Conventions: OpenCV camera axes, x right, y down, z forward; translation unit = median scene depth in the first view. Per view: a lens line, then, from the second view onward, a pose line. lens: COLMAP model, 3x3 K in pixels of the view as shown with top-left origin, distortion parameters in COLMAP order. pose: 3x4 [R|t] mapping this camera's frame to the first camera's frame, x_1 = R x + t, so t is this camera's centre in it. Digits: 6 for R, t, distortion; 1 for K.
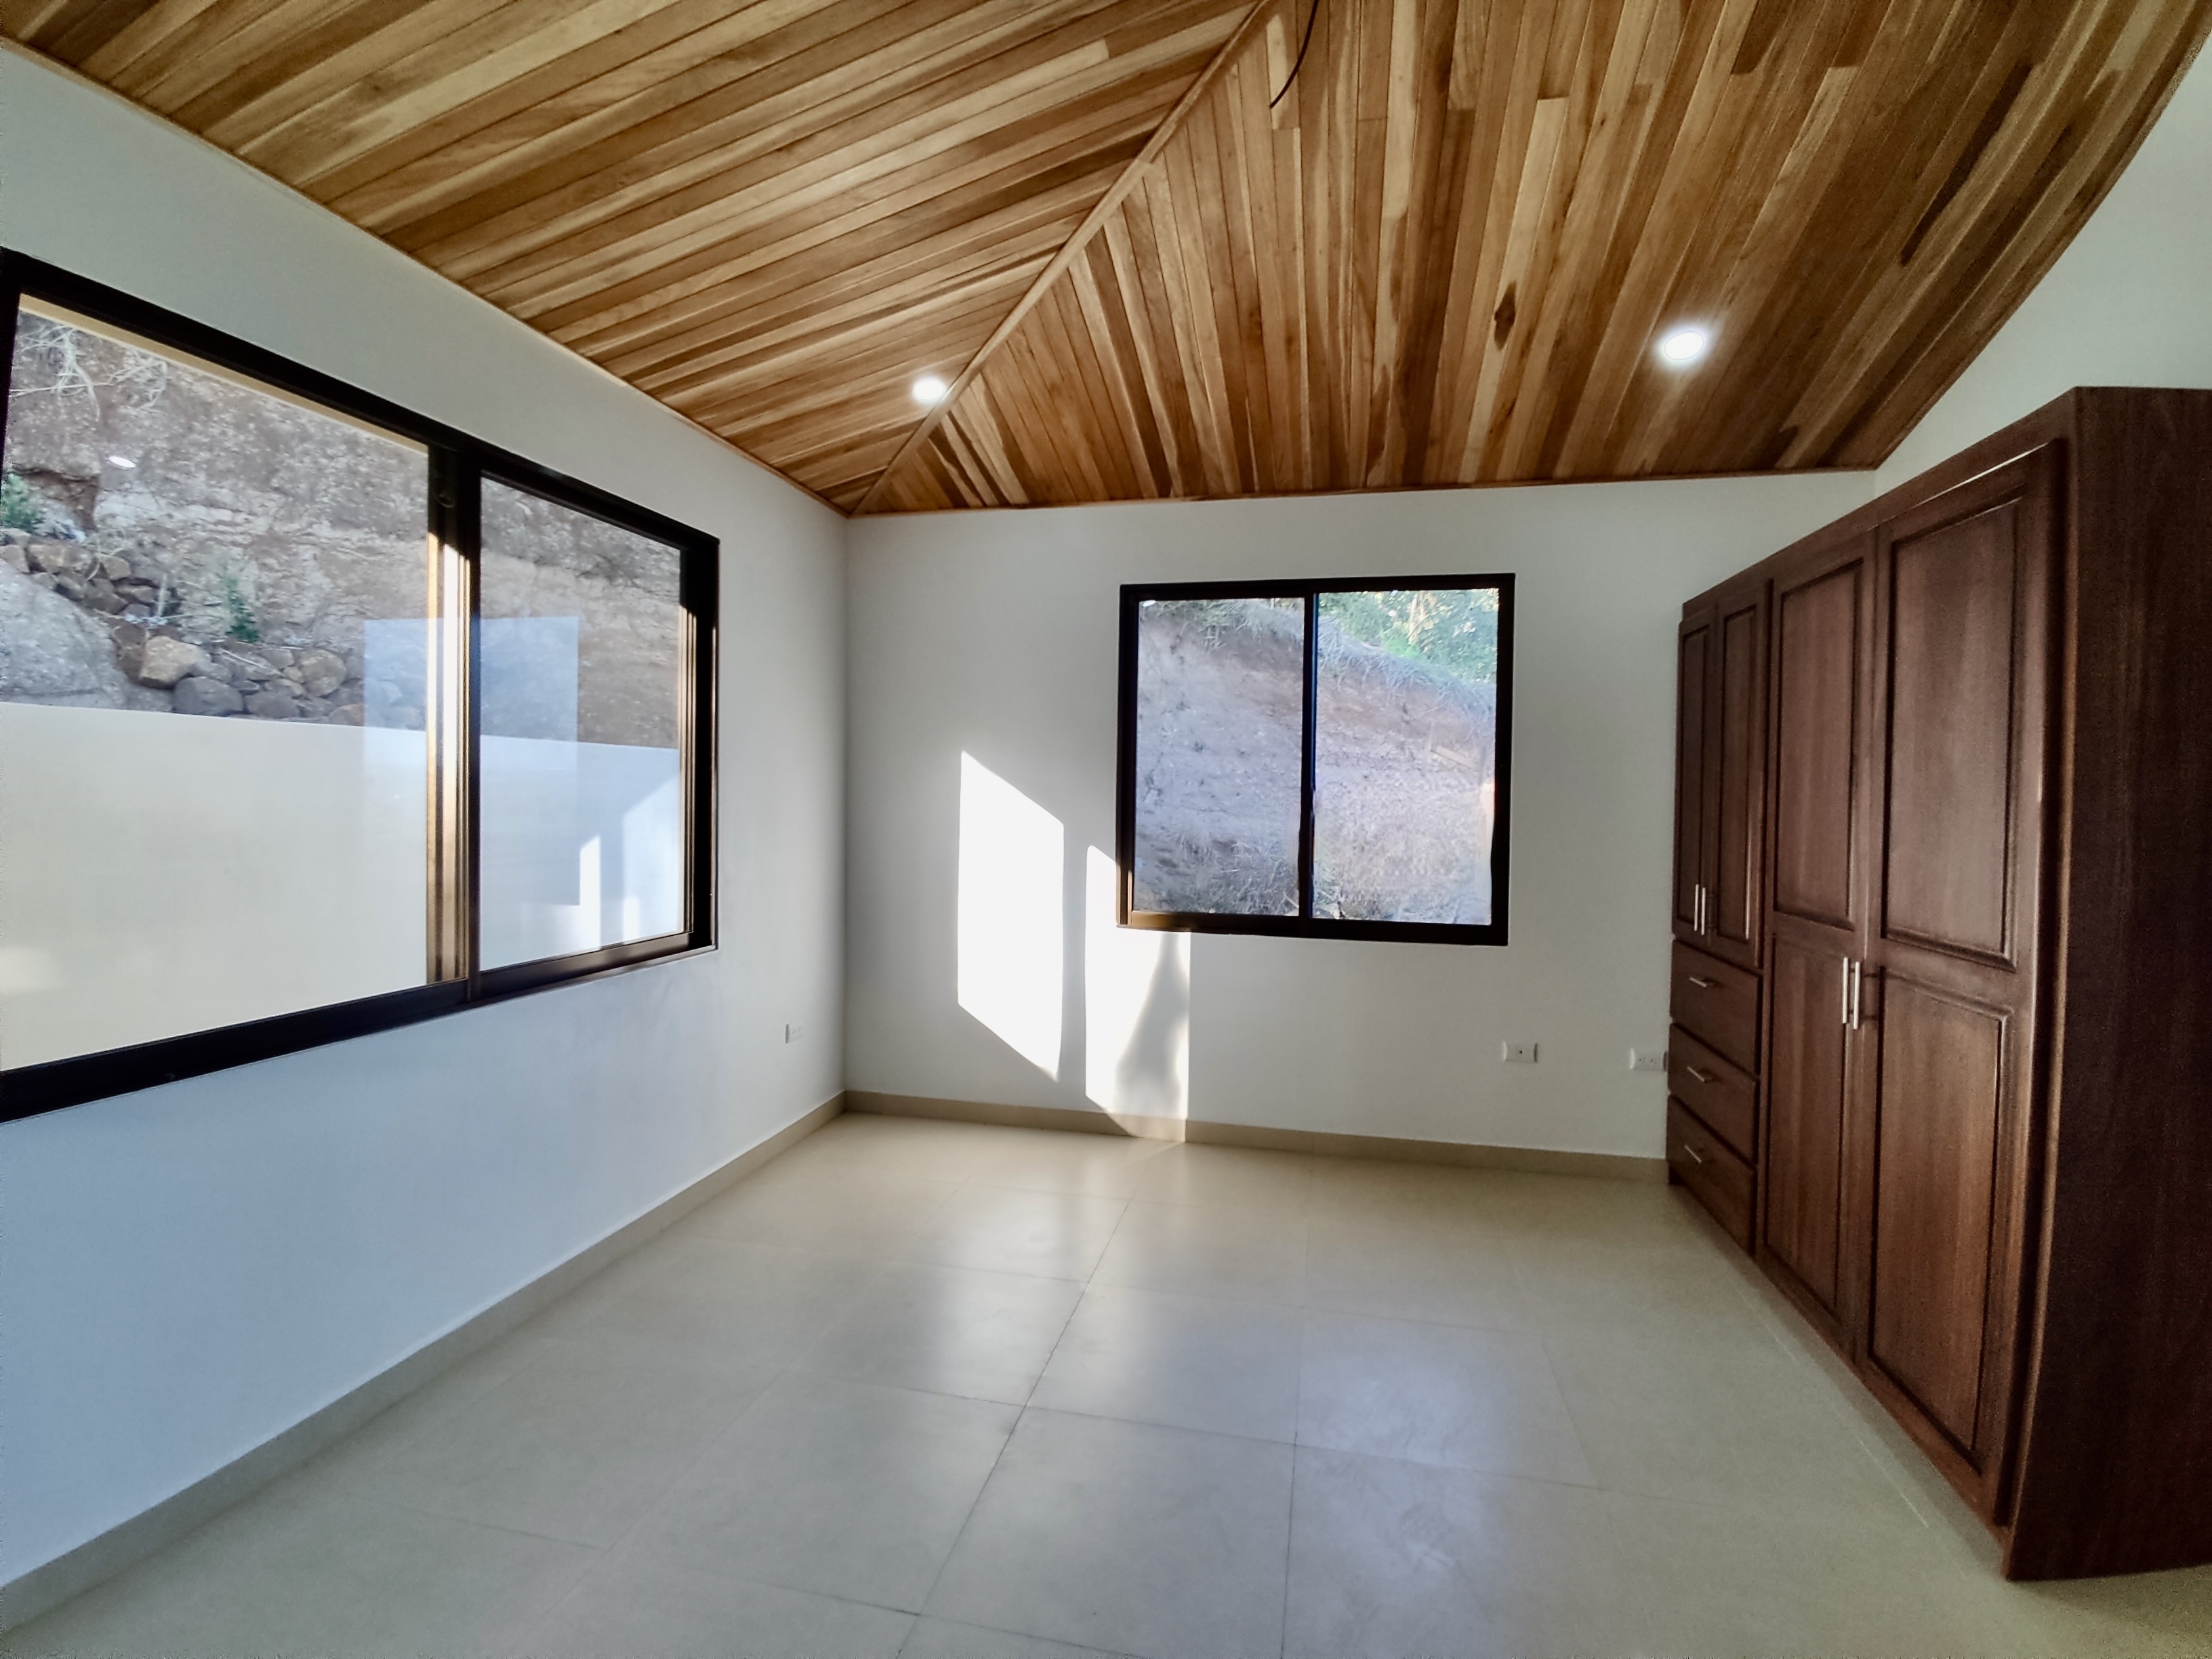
lens RADIAL K [[1013.0, 0, 1120.3], [0, 1013.0, 804.6], [0, 0, 1]] dist [-0.000786, -0.008178]
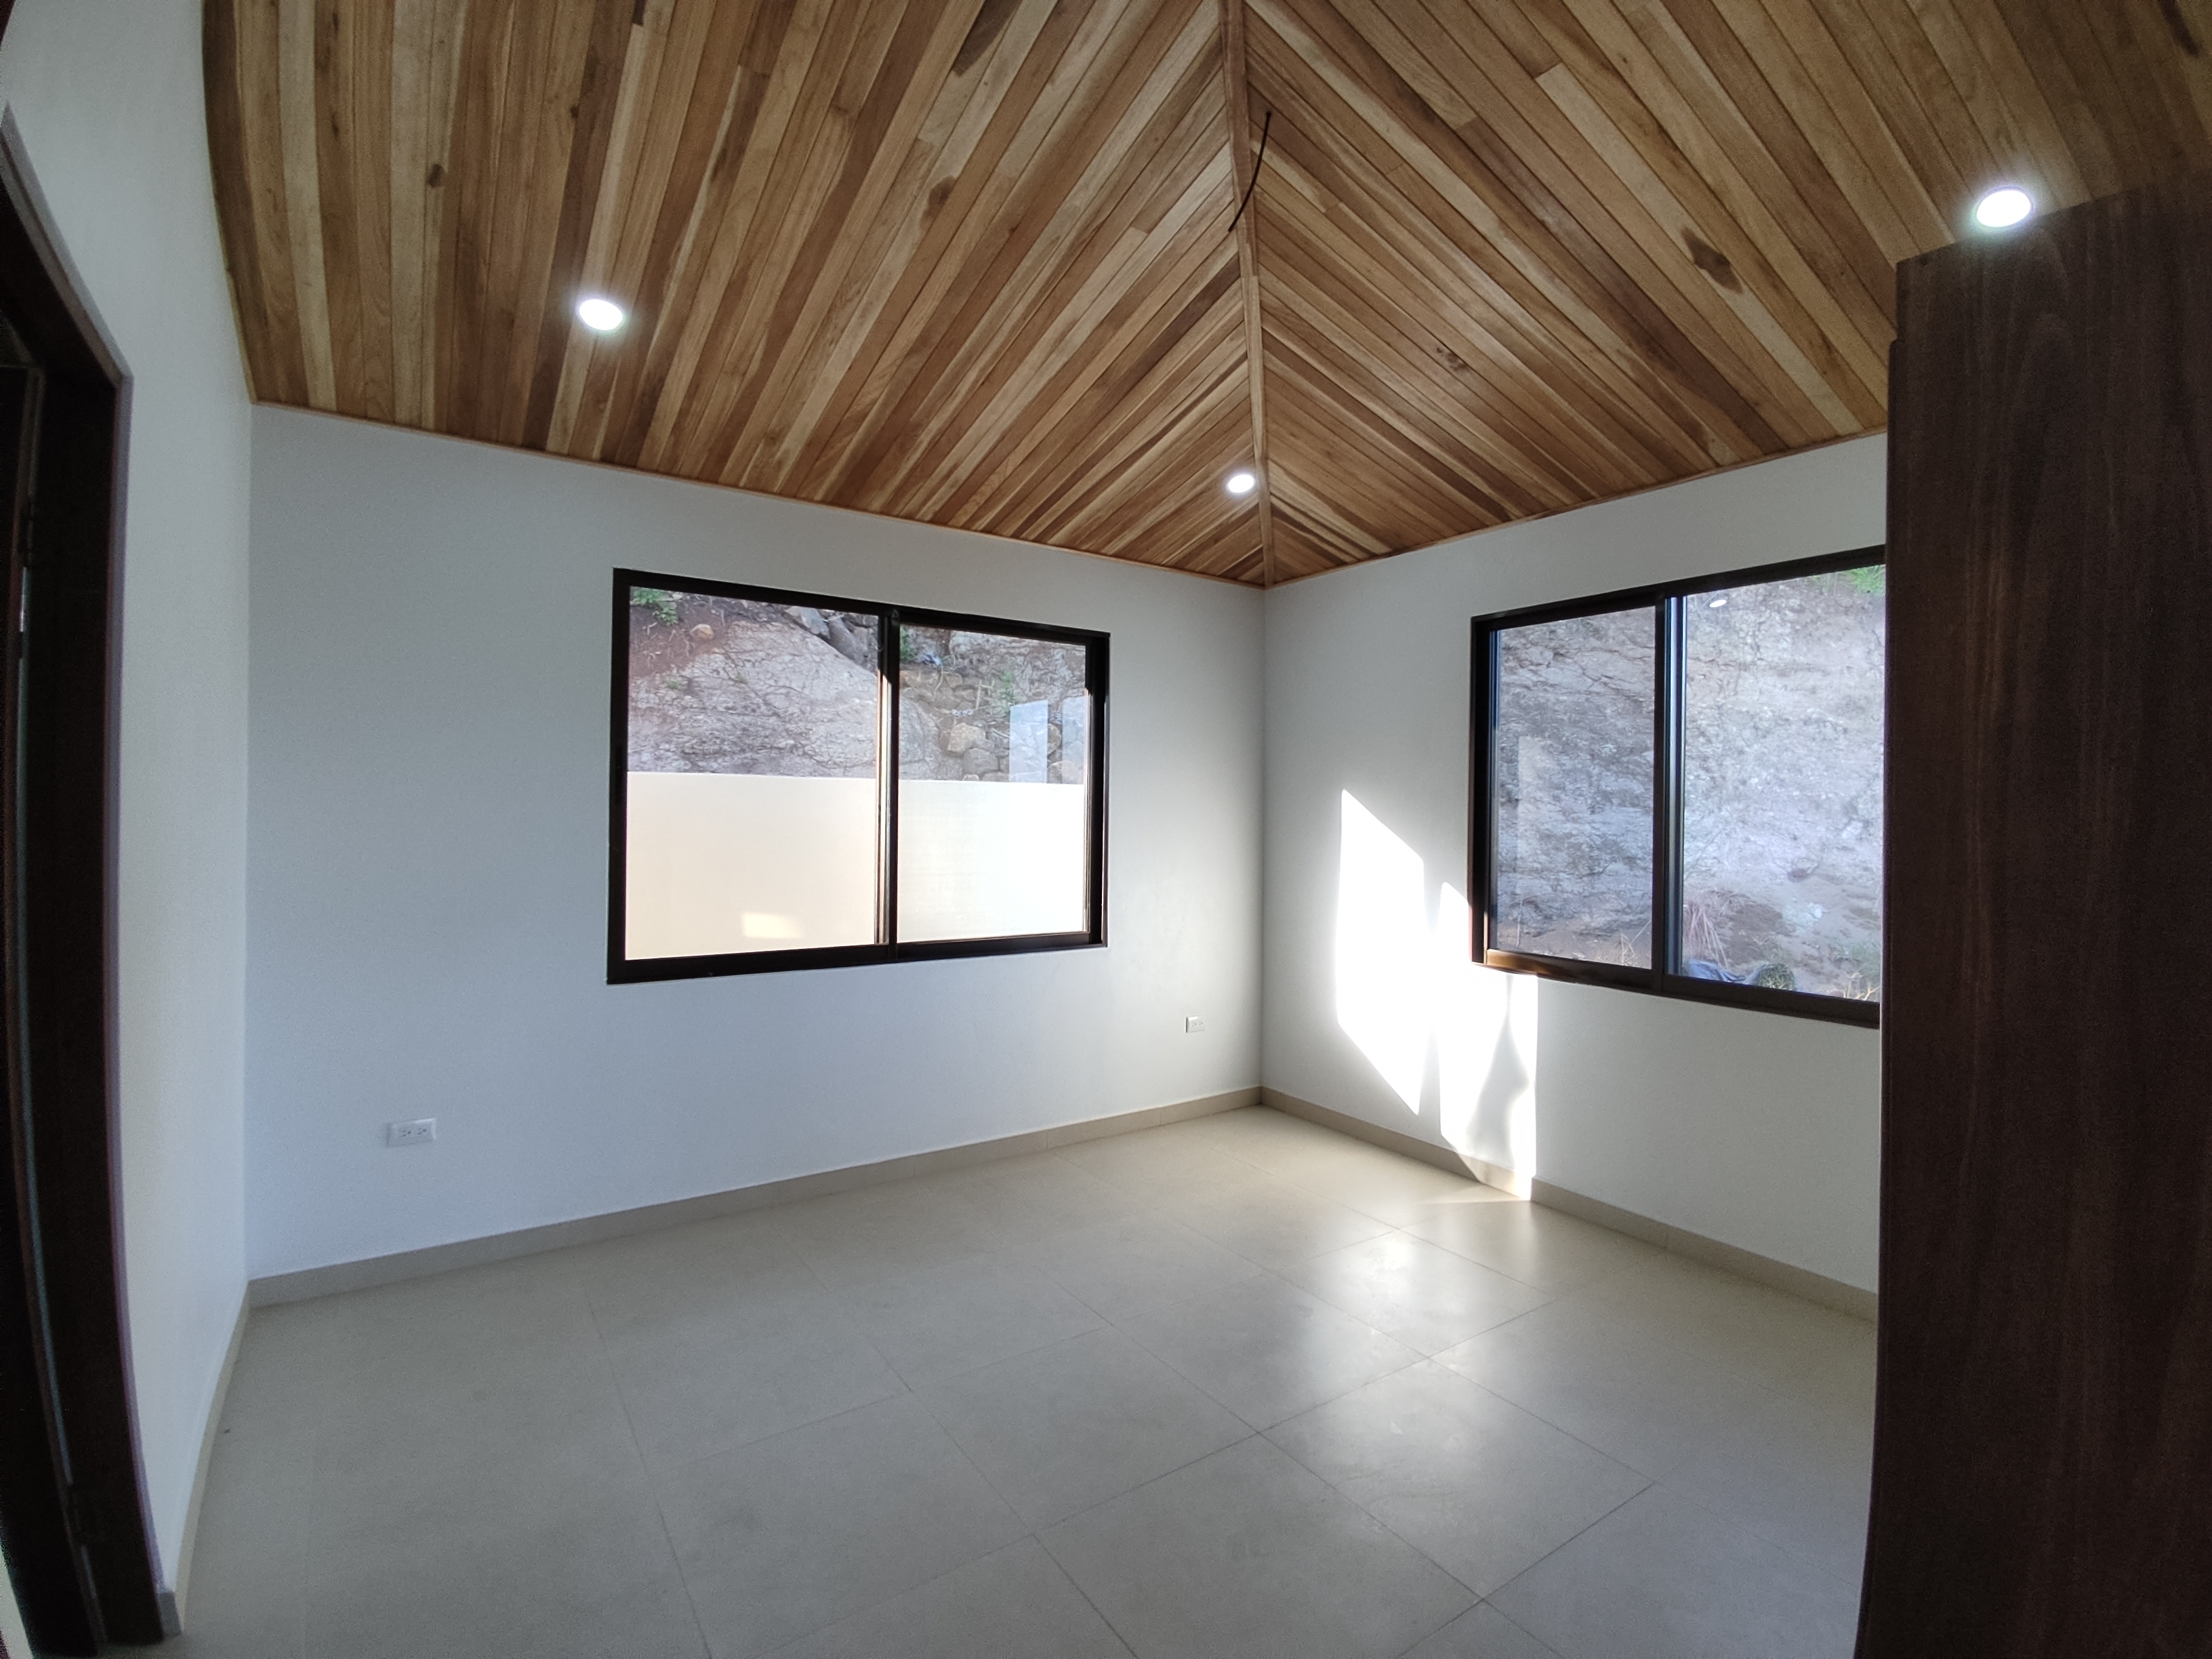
lens RADIAL K [[1013.0, 0, 1120.3], [0, 1013.0, 804.6], [0, 0, 1]] dist [-0.000786, -0.008178]
pose [[0.730017, -0.011187, -0.683338, 0.443153], [-0.008891, 0.999626, -0.025863, -0.005683], [0.683371, 0.024956, 0.729644, 0.051859]]
